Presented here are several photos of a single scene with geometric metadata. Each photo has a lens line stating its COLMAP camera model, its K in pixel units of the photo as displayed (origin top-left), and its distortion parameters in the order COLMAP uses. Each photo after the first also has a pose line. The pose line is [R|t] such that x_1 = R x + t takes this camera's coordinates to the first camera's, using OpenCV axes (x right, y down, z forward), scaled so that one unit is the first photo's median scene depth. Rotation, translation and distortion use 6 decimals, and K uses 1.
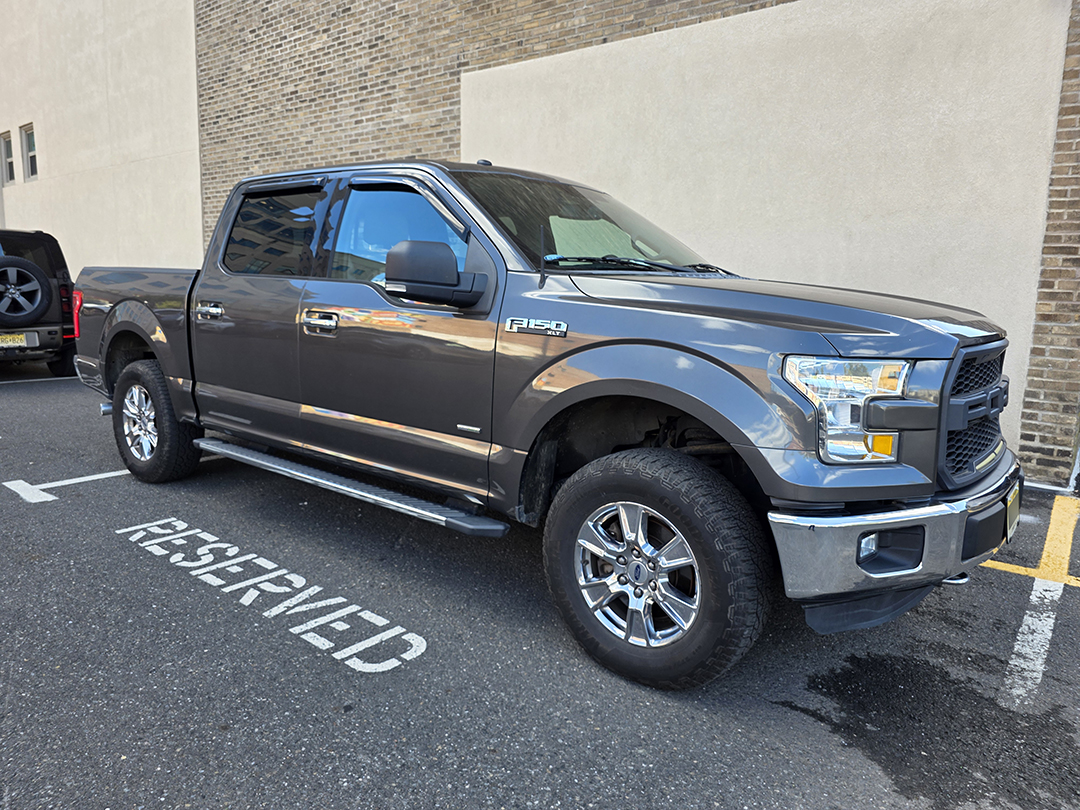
lens RADIAL K [[732.6, 0, 544.7], [0, 732.6, 403.0], [0, 0, 1]] dist [0.003532, 0.001571]
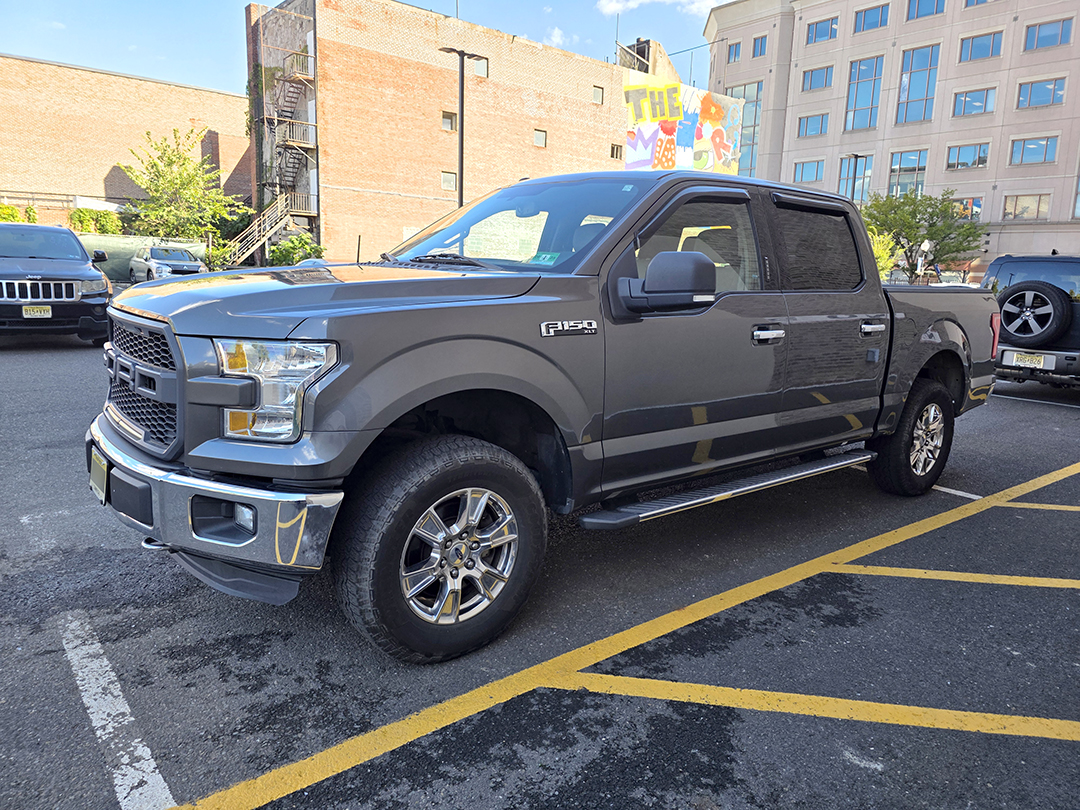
lens RADIAL K [[732.6, 0, 544.7], [0, 732.6, 403.0], [0, 0, 1]] dist [0.003532, 0.001571]
pose [[-0.201207, 0.155085, -0.967194, 1.241590], [-0.217558, 0.955651, 0.198493, -0.236644], [0.955083, 0.250359, -0.158544, 1.448131]]
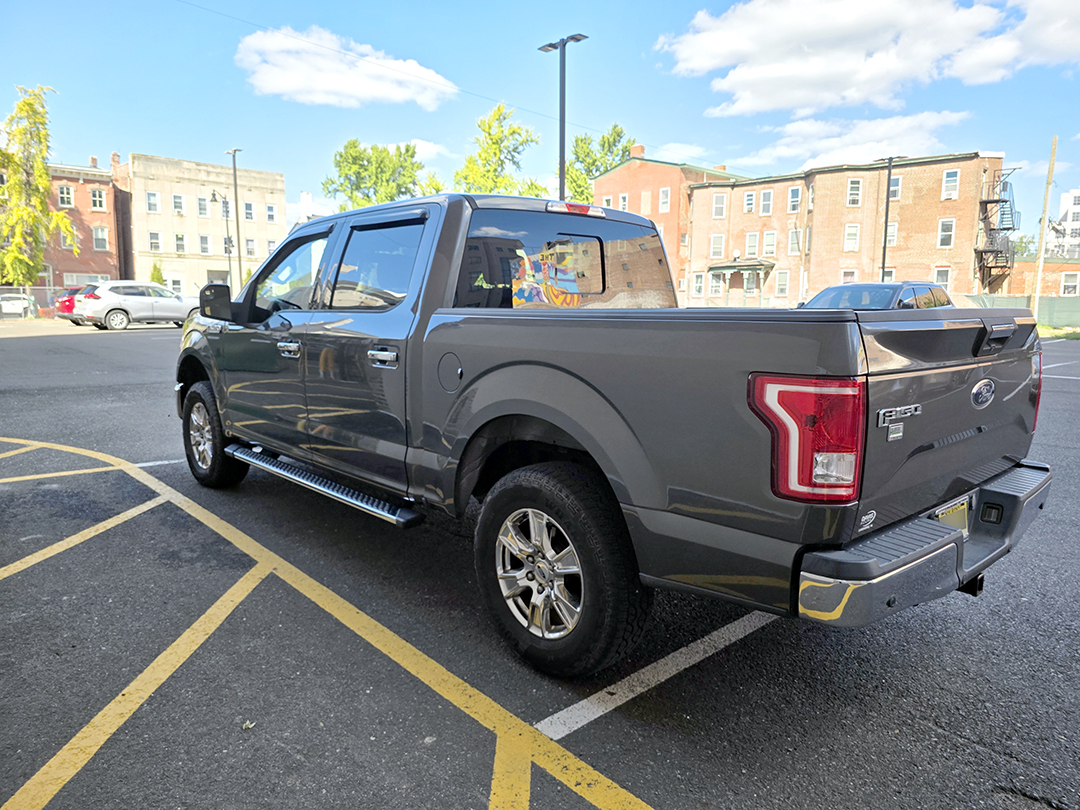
lens RADIAL K [[732.6, 0, 544.7], [0, 732.6, 403.0], [0, 0, 1]] dist [0.003532, 0.001571]
pose [[-0.988923, -0.026907, 0.145968, 0.011542], [0.020374, 0.949516, 0.313057, -0.418440], [-0.147022, 0.312563, -0.938450, 2.351099]]
